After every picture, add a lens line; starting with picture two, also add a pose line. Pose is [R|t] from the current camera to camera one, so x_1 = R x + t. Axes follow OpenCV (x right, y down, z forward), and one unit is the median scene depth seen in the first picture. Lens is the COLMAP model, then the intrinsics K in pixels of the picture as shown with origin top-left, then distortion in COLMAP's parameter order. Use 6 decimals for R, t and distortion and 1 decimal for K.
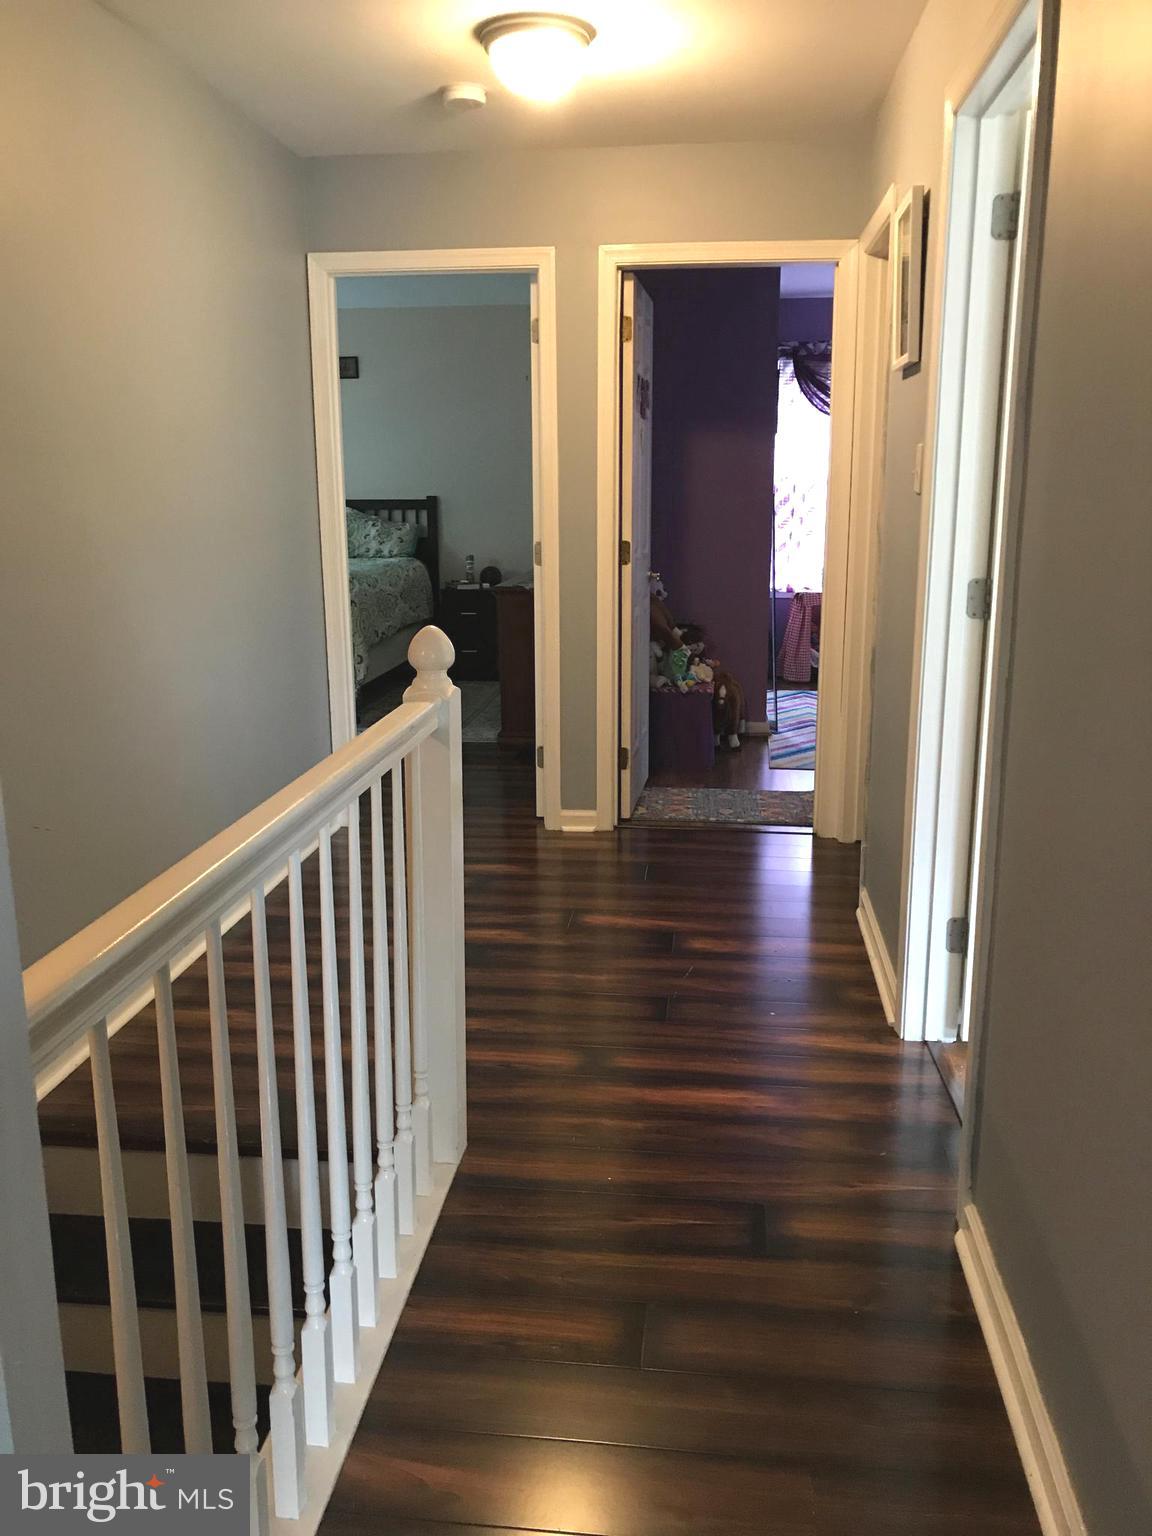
lens RADIAL K [[1285.2, 0, 574.2], [0, 1285.2, 761.3], [0, 0, 1]] dist [0.037678, 0.005196]
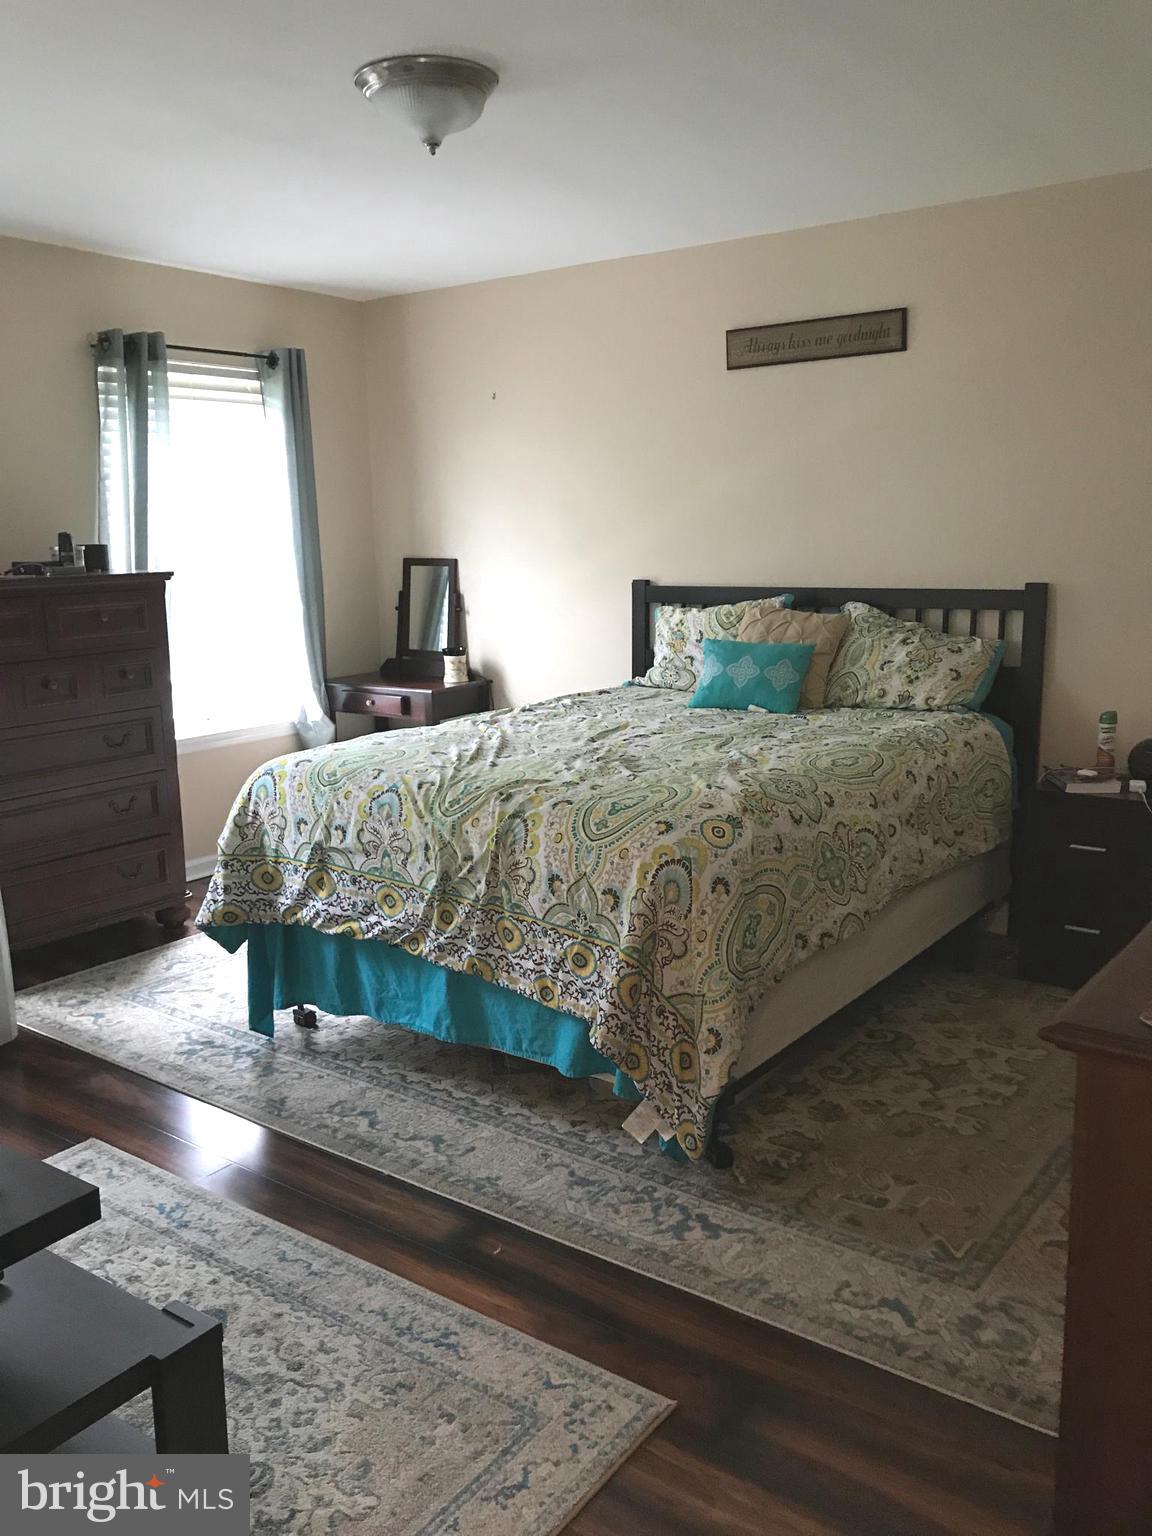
lens RADIAL K [[1285.2, 0, 574.2], [0, 1285.2, 761.3], [0, 0, 1]] dist [0.037678, 0.005196]
pose [[0.864192, 0.083506, -0.496184, -0.015341], [-0.097706, 0.995212, -0.002682, -0.124320], [0.493584, 0.050798, 0.868213, 0.510273]]
